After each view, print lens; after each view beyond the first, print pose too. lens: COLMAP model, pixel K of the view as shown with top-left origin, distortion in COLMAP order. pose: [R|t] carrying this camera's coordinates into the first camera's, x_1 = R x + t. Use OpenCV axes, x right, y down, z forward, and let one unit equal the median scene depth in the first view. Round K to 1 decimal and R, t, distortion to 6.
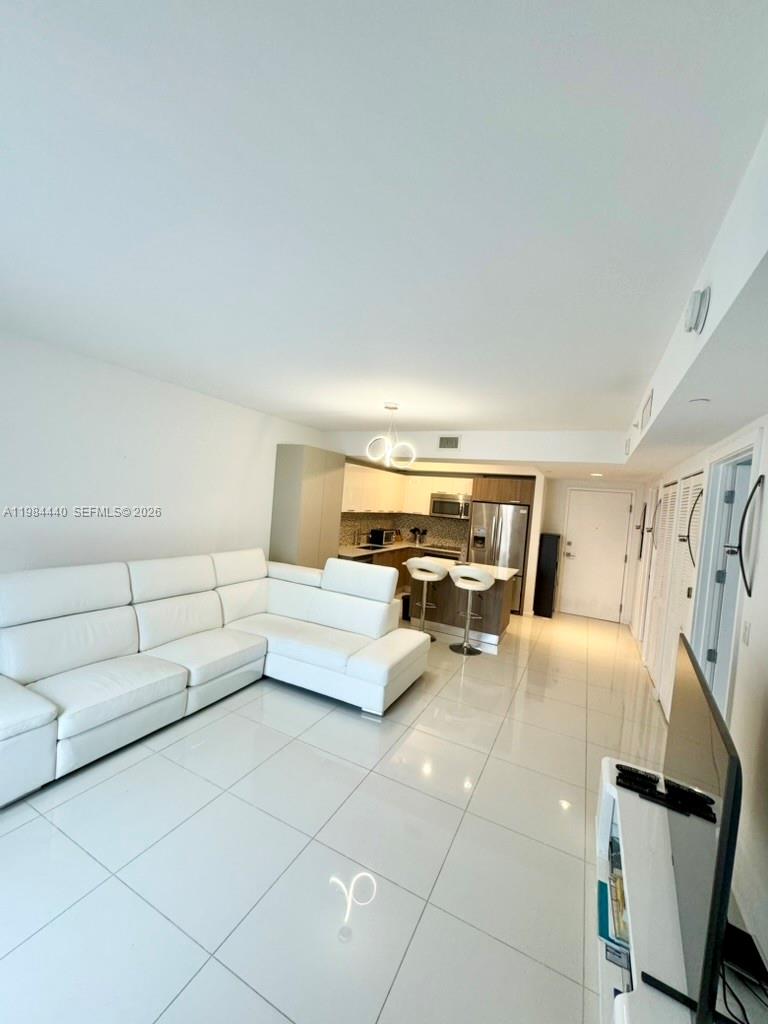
lens RADIAL K [[407.9, 0, 385.9], [0, 407.9, 513.5], [0, 0, 1]] dist [0.000463, 0.001130]
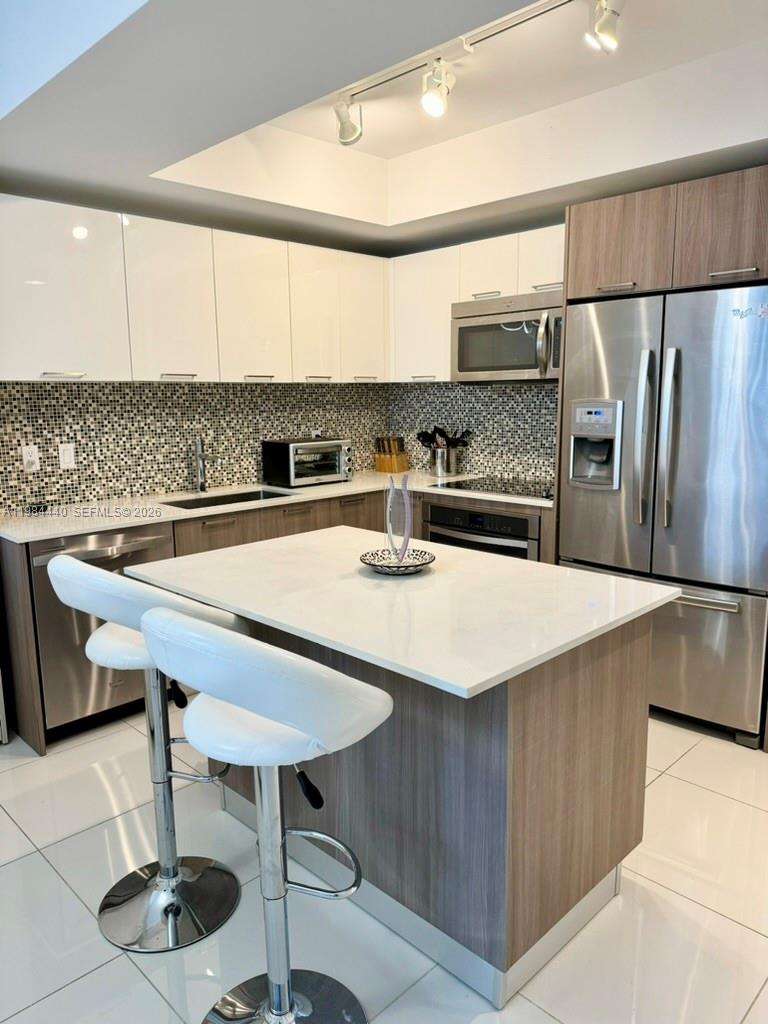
lens RADIAL K [[721.2, 0, 377.6], [0, 721.2, 518.5], [0, 0, 1]] dist [0.063998, -0.040454]
pose [[0.937128, -0.033868, -0.347339, 0.248011], [0.078777, 0.990120, 0.115998, 0.040888], [0.339979, -0.136067, 0.930537, 0.492369]]
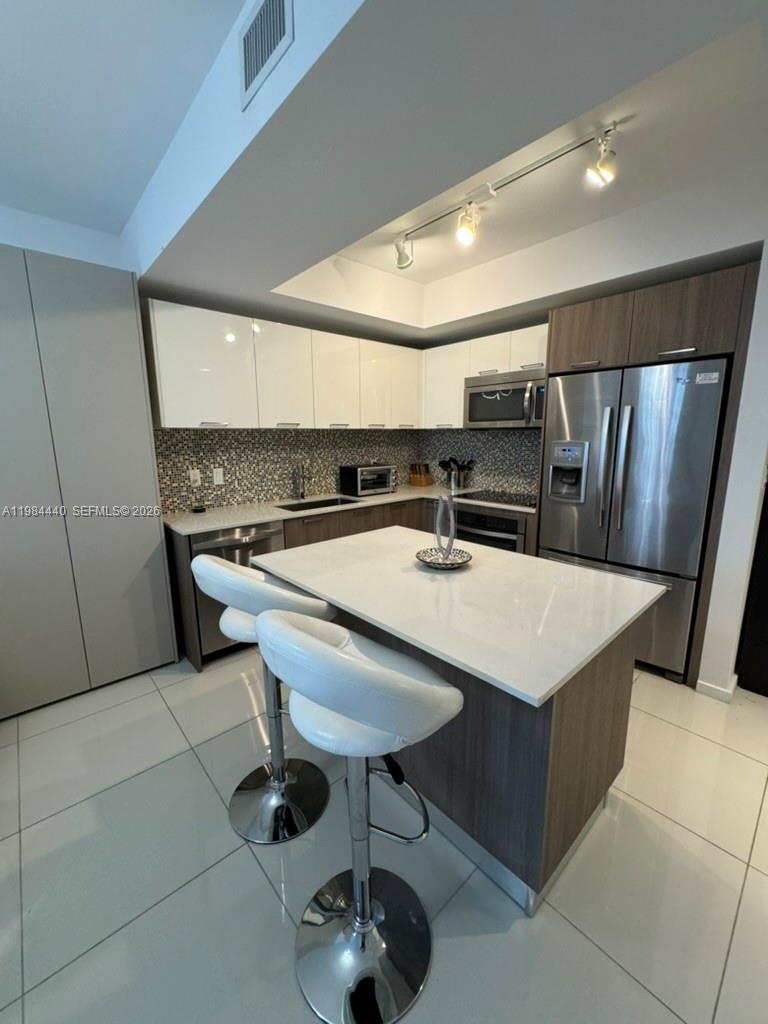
lens RADIAL K [[407.9, 0, 382.3], [0, 407.9, 513.7], [0, 0, 1]] dist [0.000463, 0.001130]
pose [[0.921997, -0.017877, -0.386785, 0.207429], [0.073009, 0.989041, 0.128322, 0.036244], [0.380253, -0.146552, 0.913198, 0.552554]]
